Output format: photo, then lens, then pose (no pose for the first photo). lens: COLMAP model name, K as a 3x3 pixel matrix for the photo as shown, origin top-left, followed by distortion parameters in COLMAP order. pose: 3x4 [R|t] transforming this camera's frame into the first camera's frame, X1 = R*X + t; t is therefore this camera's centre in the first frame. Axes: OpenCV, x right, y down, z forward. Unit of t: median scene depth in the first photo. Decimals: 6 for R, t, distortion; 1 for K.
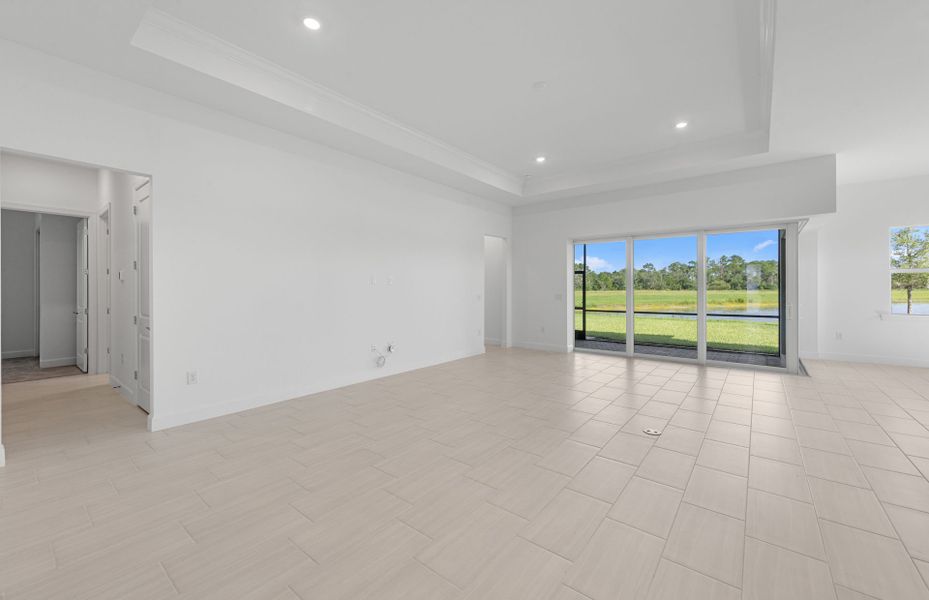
lens RADIAL K [[367.5, 0, 468.0], [0, 367.5, 292.4], [0, 0, 1]] dist [0.001472, 0.000021]
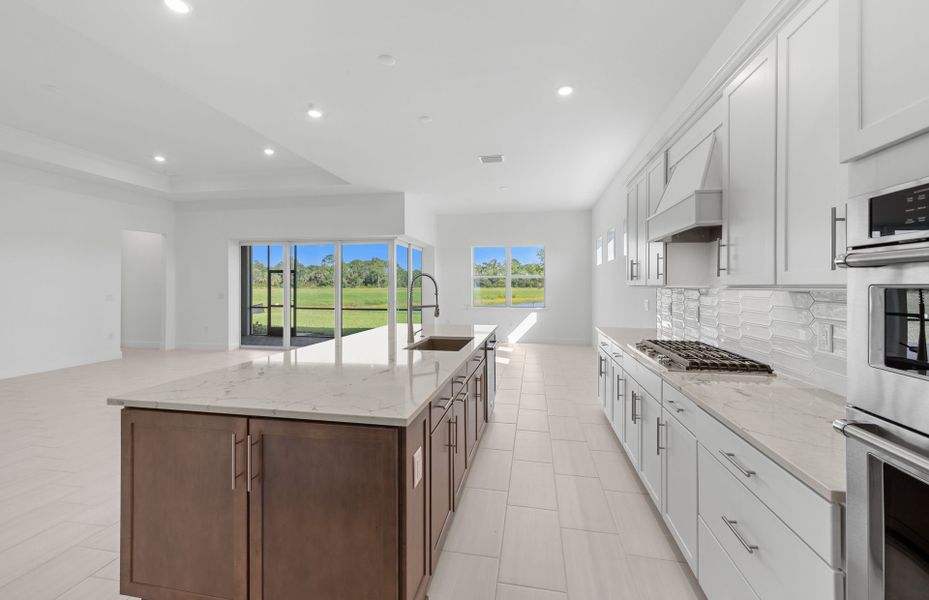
lens RADIAL K [[367.5, 0, 468.1], [0, 367.5, 290.0], [0, 0, 1]] dist [0.001472, 0.000021]
pose [[0.877812, -0.002069, 0.479001, 0.035907], [0.001652, 0.999998, 0.001293, -0.000493], [-0.479003, -0.000343, 0.877813, -0.021905]]
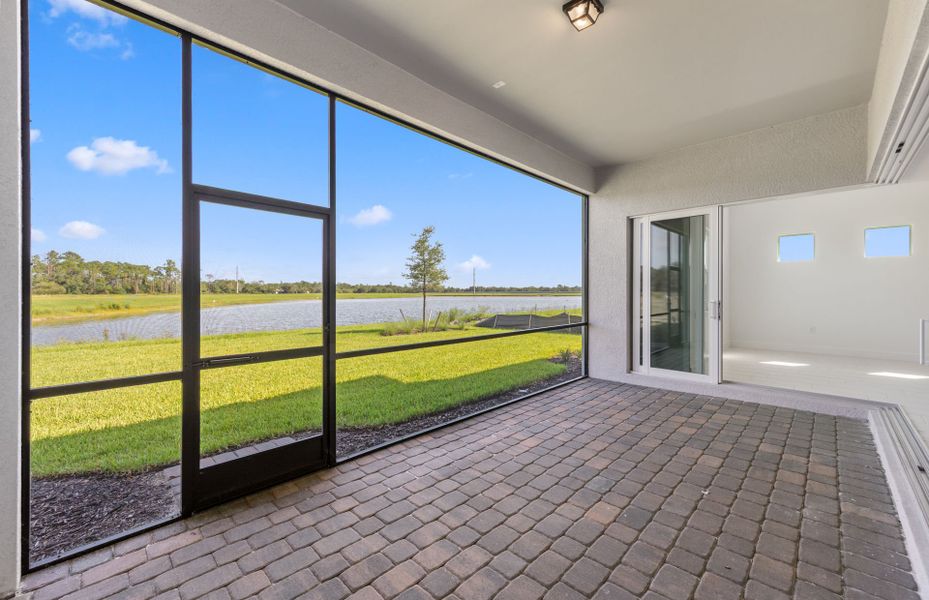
lens RADIAL K [[367.5, 0, 469.8], [0, 367.5, 297.8], [0, 0, 1]] dist [0.001472, 0.000021]
pose [[0.109999, -0.011718, 0.993863, 0.008932], [0.008327, 0.999906, 0.010868, 0.000486], [-0.993897, 0.007080, 0.110086, 0.126039]]
